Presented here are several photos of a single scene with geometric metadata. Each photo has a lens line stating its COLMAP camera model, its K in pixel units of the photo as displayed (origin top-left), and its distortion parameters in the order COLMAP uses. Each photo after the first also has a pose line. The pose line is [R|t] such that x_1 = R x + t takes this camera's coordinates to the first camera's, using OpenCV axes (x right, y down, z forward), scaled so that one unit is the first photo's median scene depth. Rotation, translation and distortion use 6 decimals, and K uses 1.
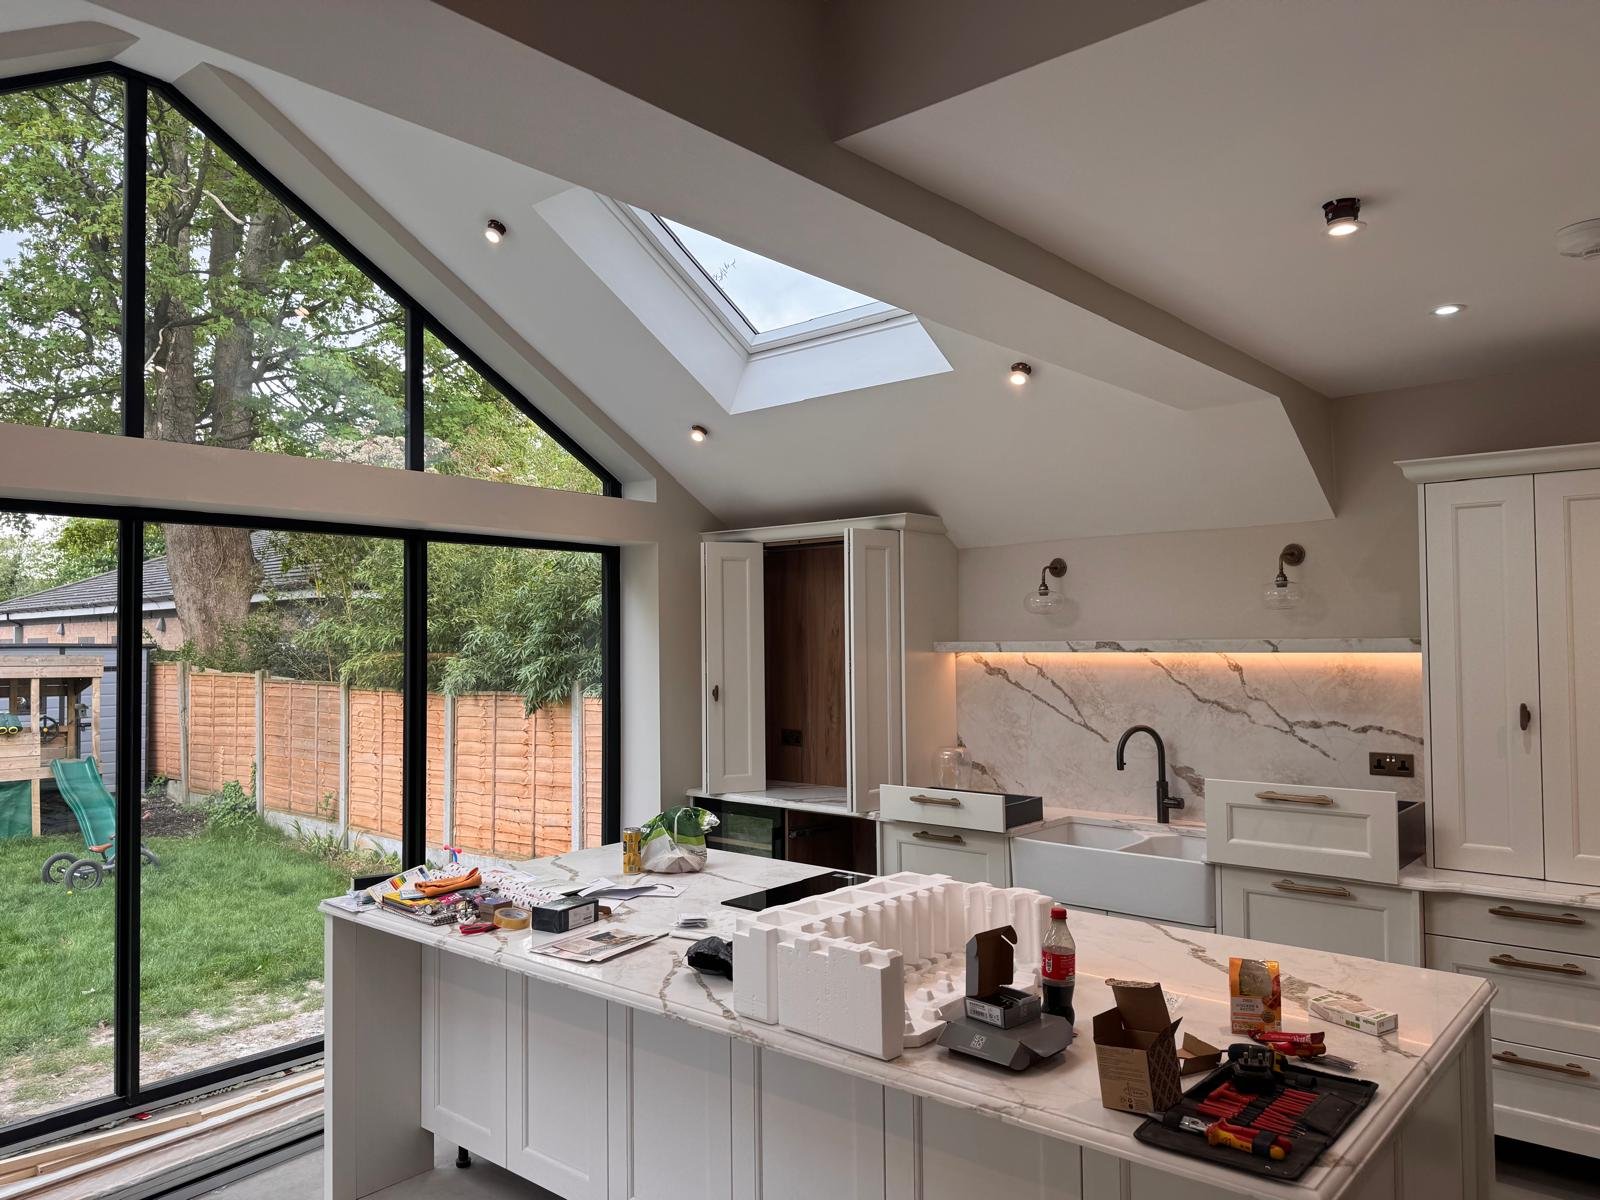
lens RADIAL K [[1140.9, 0, 859.7], [0, 1140.9, 598.7], [0, 0, 1]] dist [0.071275, -0.068367]
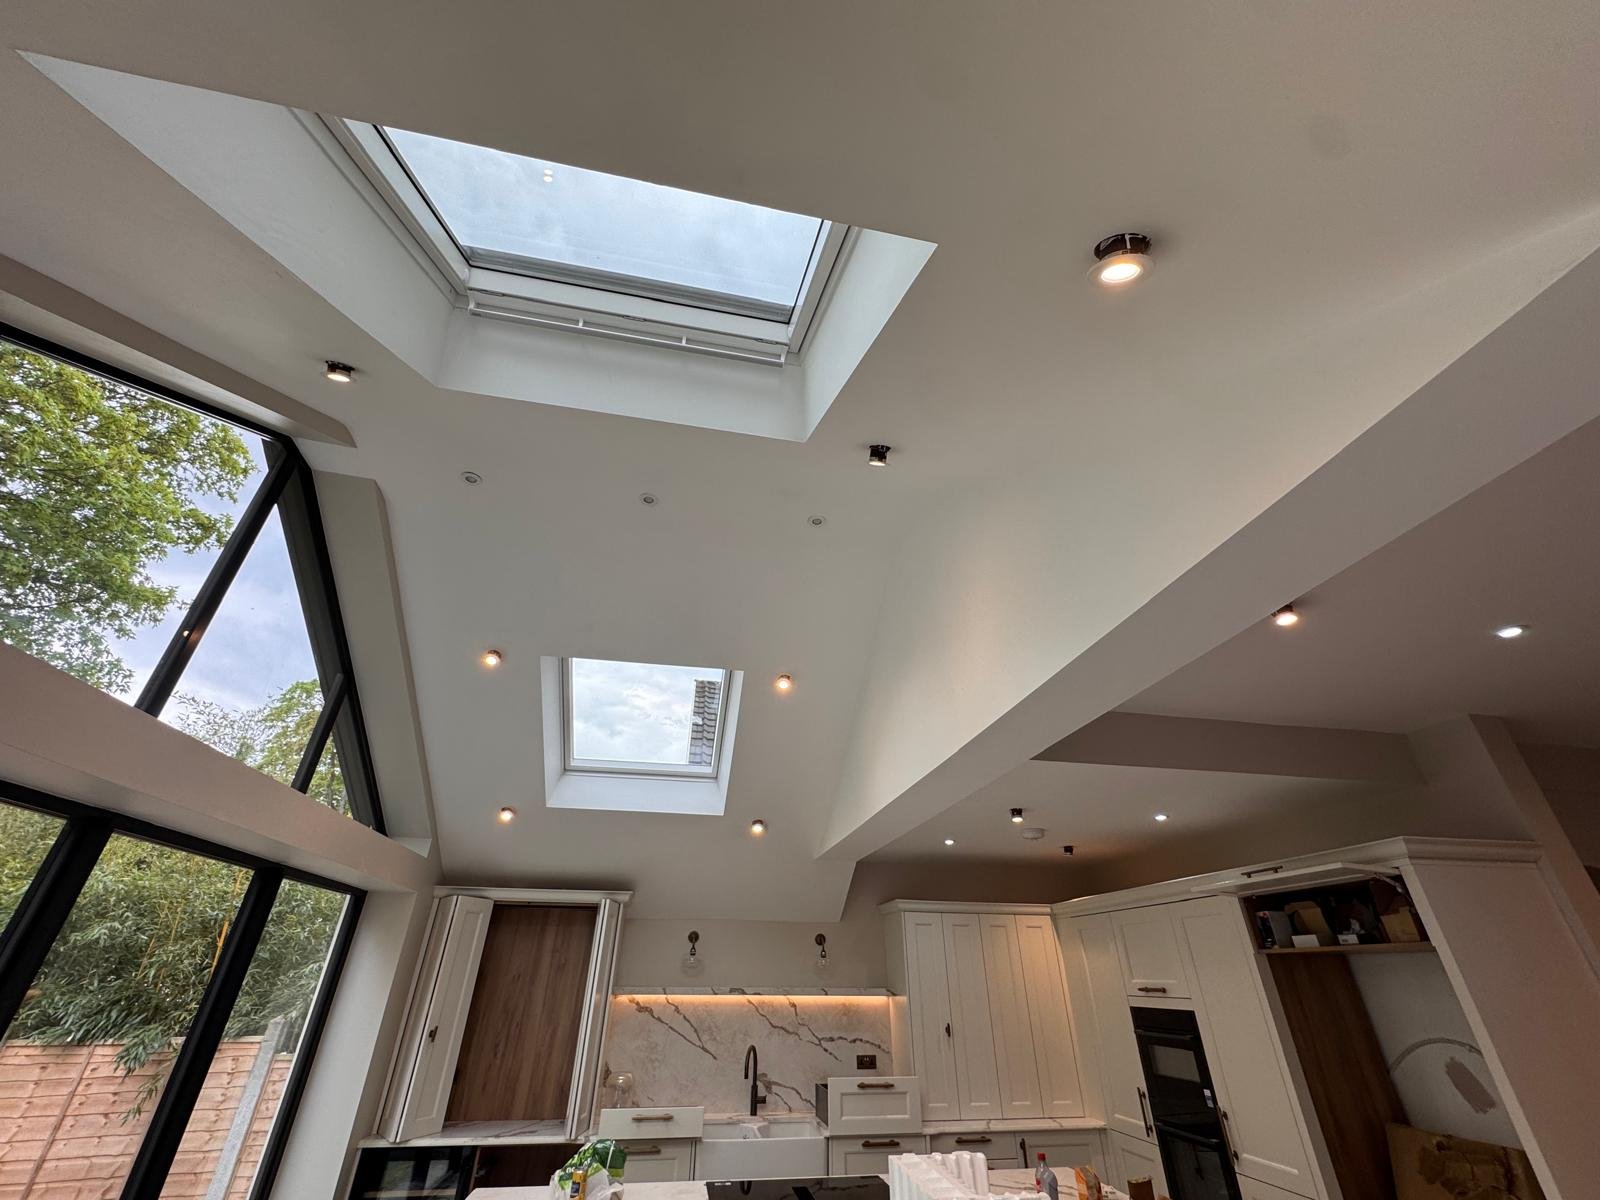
lens RADIAL K [[642.2, 0, 807.4], [0, 642.2, 591.0], [0, 0, 1]] dist [0.000245, -0.000871]
pose [[0.625001, 0.412802, 0.662546, -0.615792], [-0.042893, 0.865618, -0.498865, -0.002472], [-0.779444, 0.283373, 0.558718, 0.204177]]
